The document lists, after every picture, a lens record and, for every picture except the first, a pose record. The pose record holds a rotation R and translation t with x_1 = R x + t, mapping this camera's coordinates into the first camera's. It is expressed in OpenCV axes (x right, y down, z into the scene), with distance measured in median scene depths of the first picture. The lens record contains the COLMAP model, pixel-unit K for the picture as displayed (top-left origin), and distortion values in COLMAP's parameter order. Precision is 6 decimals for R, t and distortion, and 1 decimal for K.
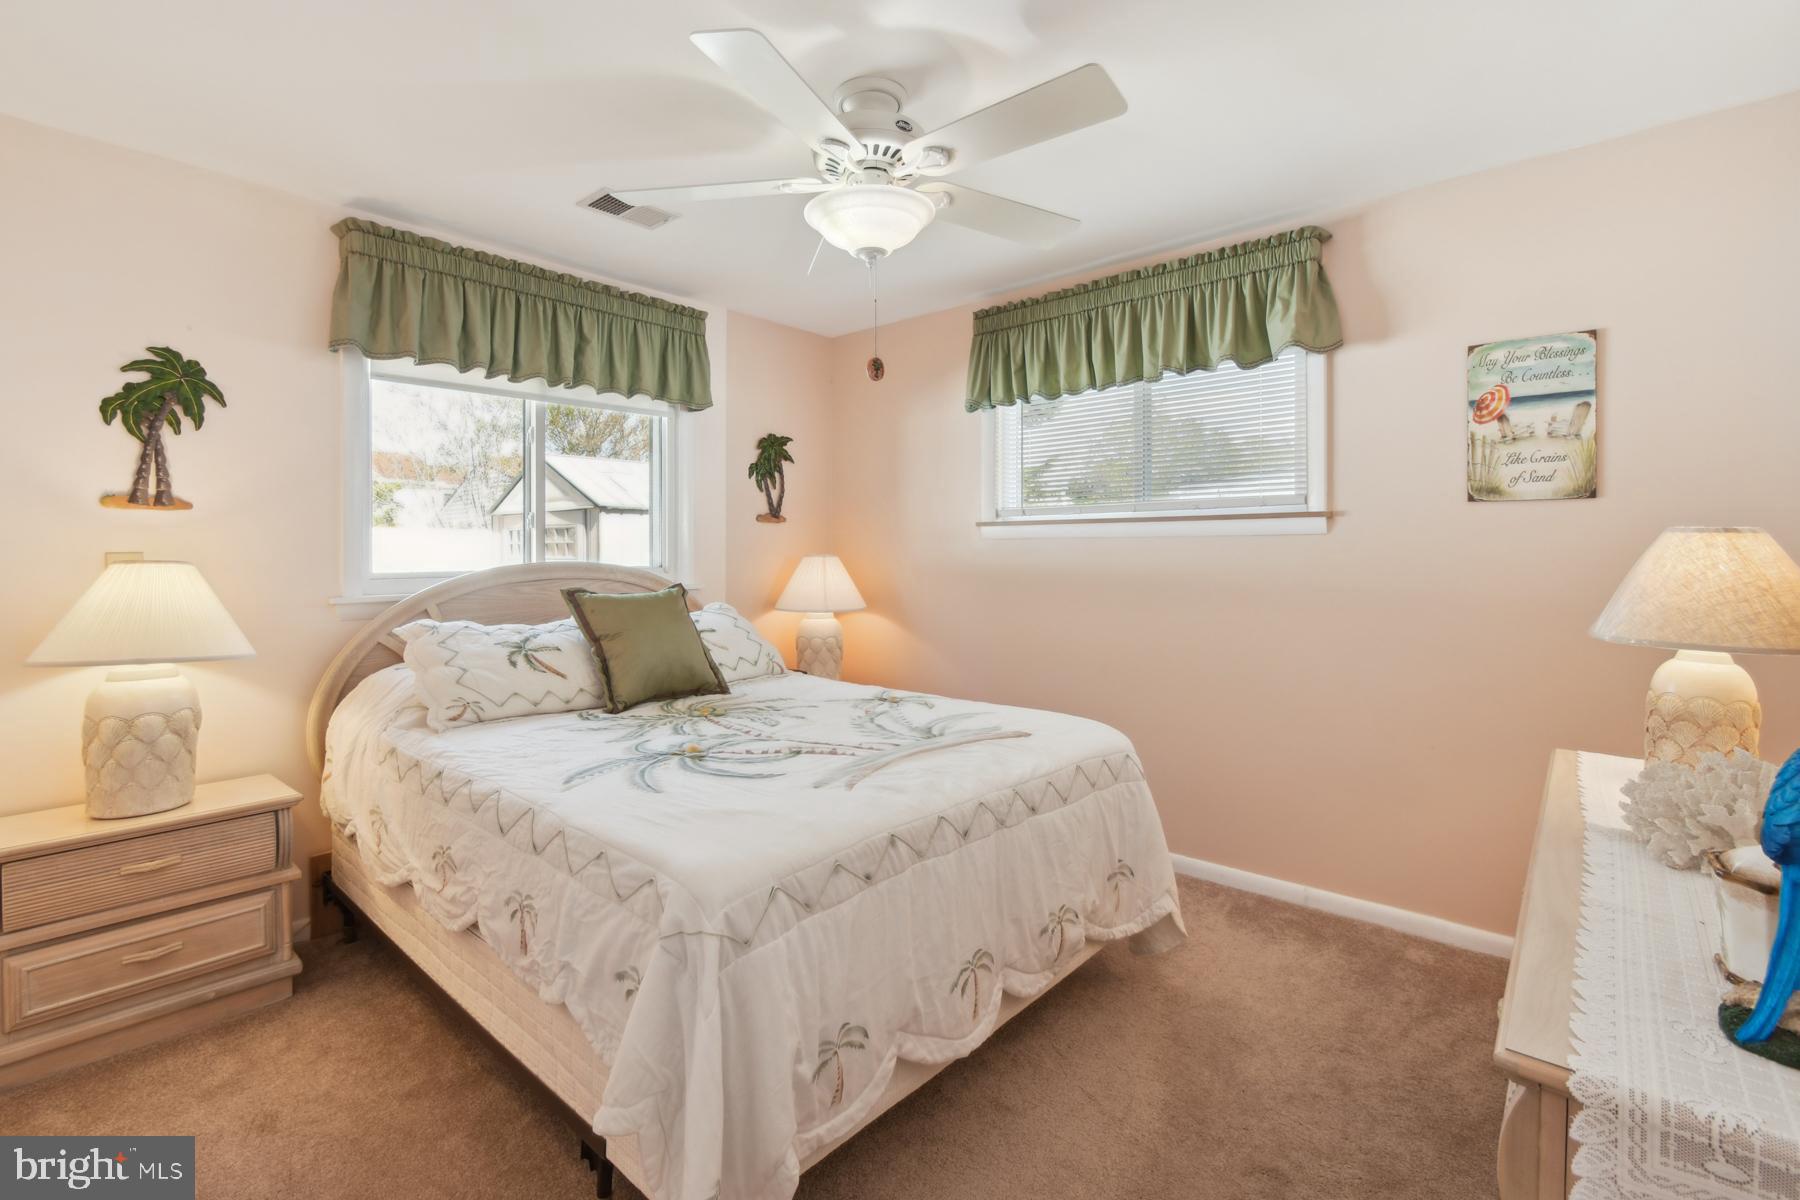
lens RADIAL K [[813.7, 0, 877.7], [0, 813.7, 554.7], [0, 0, 1]] dist [0.003830, -0.001884]
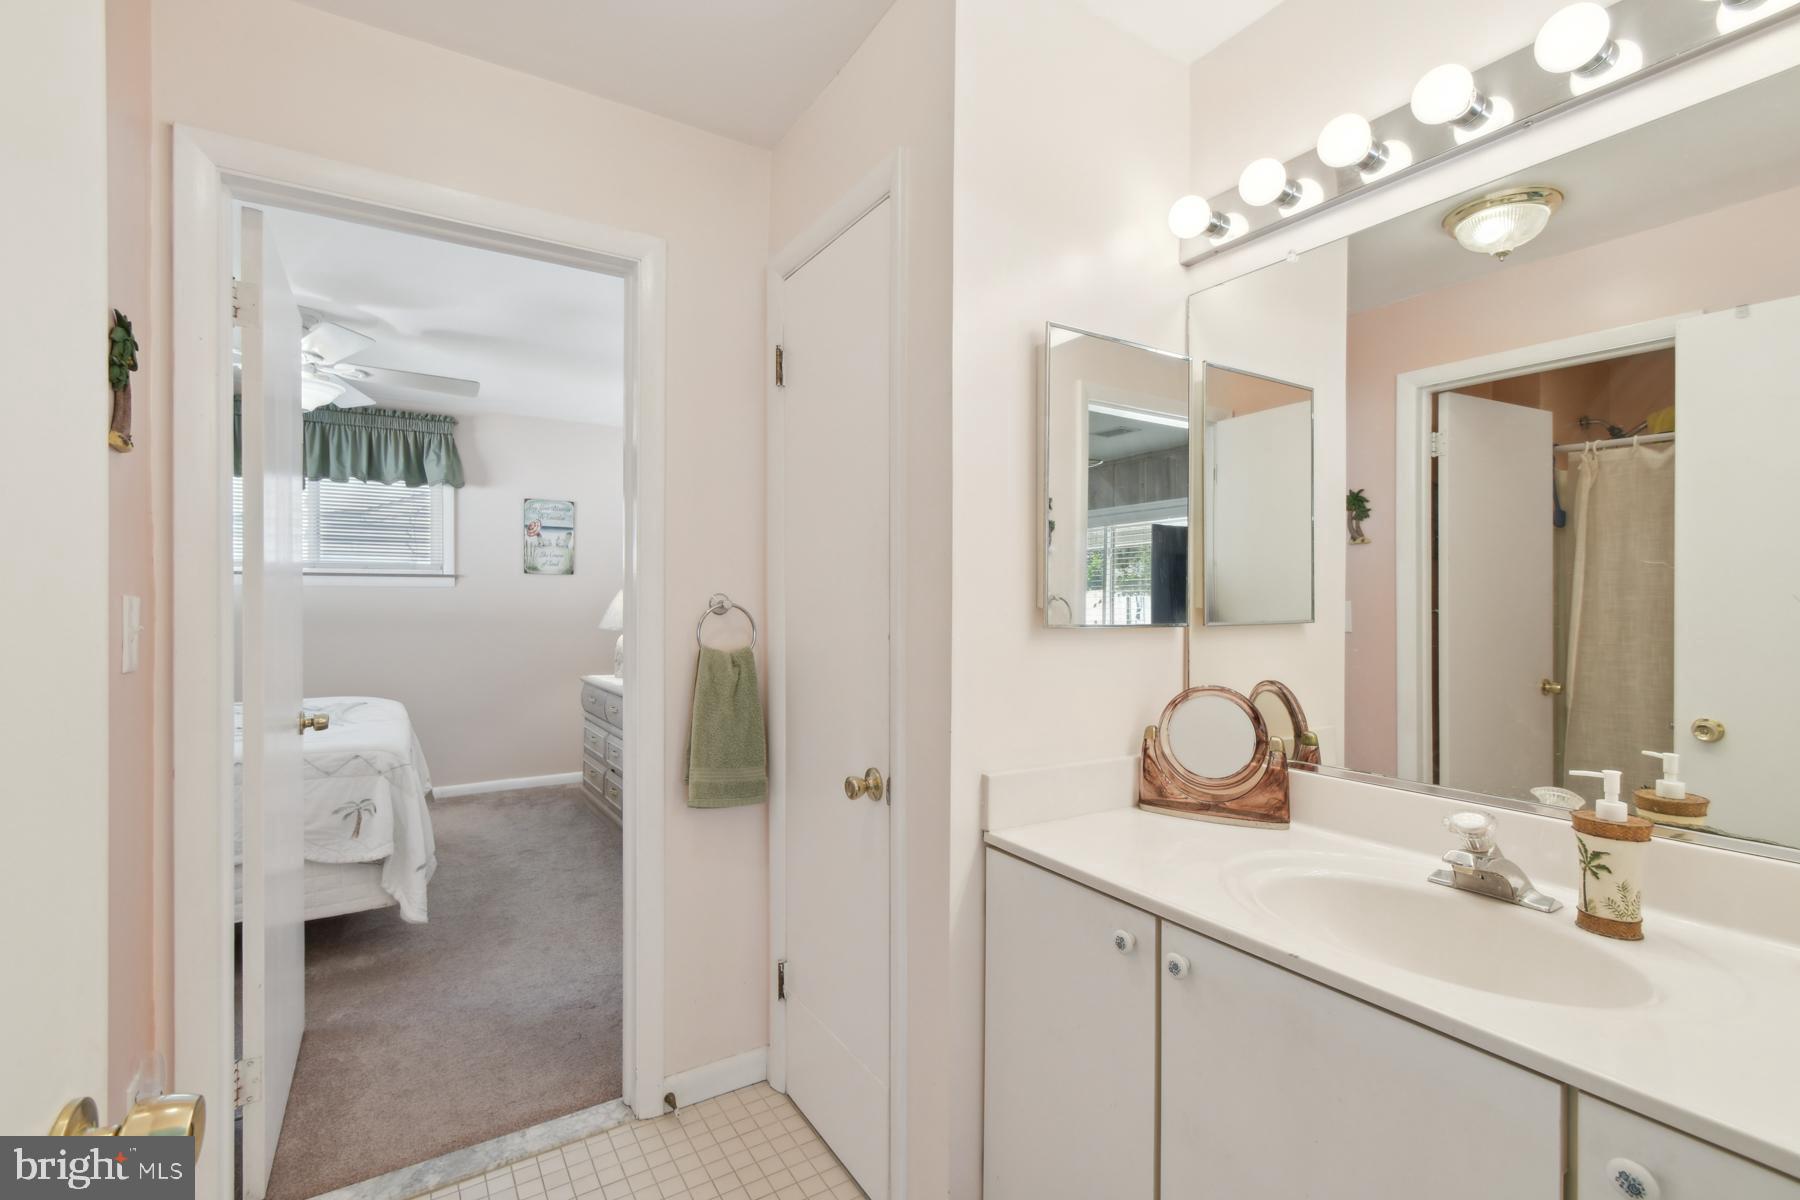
lens RADIAL K [[813.7, 0, 900.7], [0, 813.7, 601.8], [0, 0, 1]] dist [0.003830, -0.001884]
pose [[0.255652, -0.002416, 0.966766, -1.038221], [-0.005424, 0.999978, 0.003933, -0.005083], [-0.966754, -0.006249, 0.255633, -0.461173]]
